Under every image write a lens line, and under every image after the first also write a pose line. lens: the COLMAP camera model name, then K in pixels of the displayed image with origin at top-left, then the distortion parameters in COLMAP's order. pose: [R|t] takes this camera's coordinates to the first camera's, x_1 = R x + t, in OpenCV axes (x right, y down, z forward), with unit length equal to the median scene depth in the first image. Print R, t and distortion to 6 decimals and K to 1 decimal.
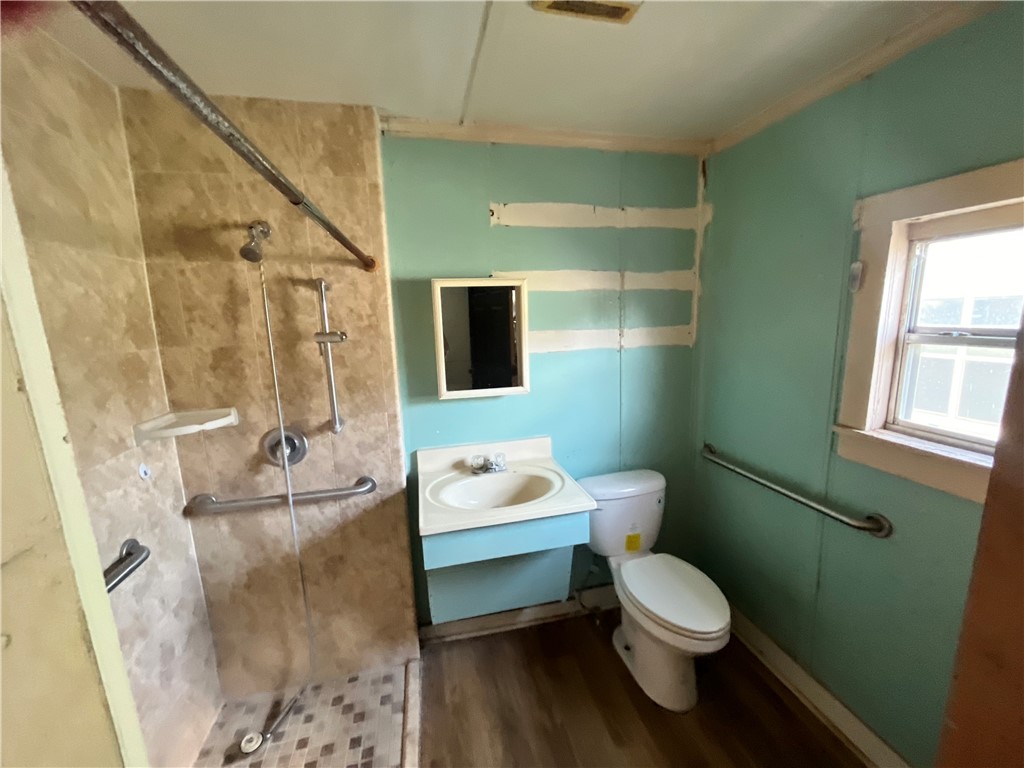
lens RADIAL K [[414.2, 0, 510.9], [0, 414.2, 384.2], [0, 0, 1]] dist [-0.000610, -0.001196]
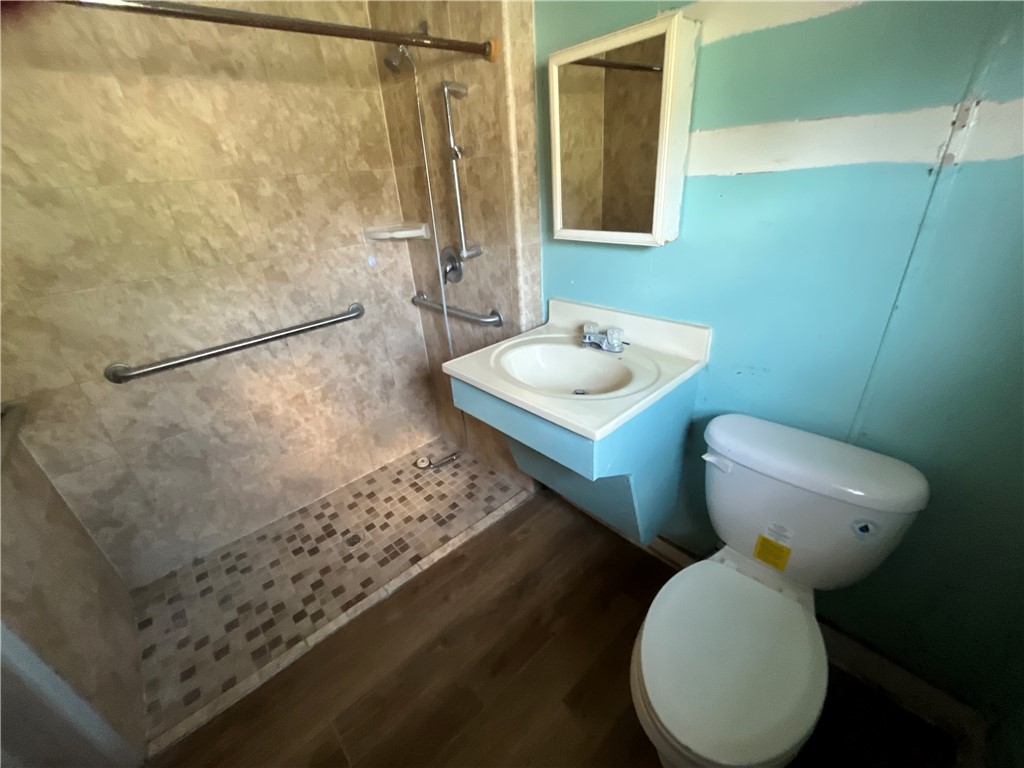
lens RADIAL K [[414.2, 0, 511.1], [0, 414.2, 385.3], [0, 0, 1]] dist [-0.000610, -0.001196]
pose [[0.500450, 0.389974, -0.772962, 0.572267], [-0.092350, 0.911759, 0.400209, -0.018723], [0.860826, -0.128902, 0.492303, 0.561023]]
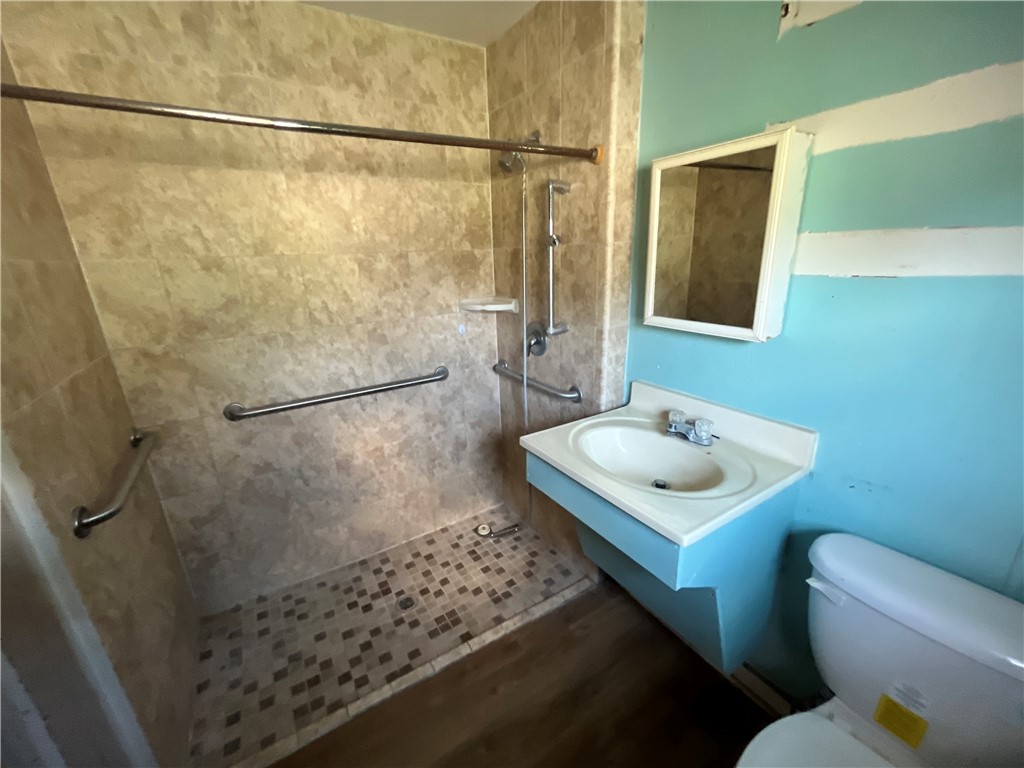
lens RADIAL K [[414.2, 0, 511.3], [0, 414.2, 385.1], [0, 0, 1]] dist [-0.000610, -0.001196]
pose [[0.333941, 0.305577, -0.891687, 0.547854], [-0.136338, 0.951704, 0.275085, -0.040303], [0.932682, 0.029708, 0.359475, 0.536648]]
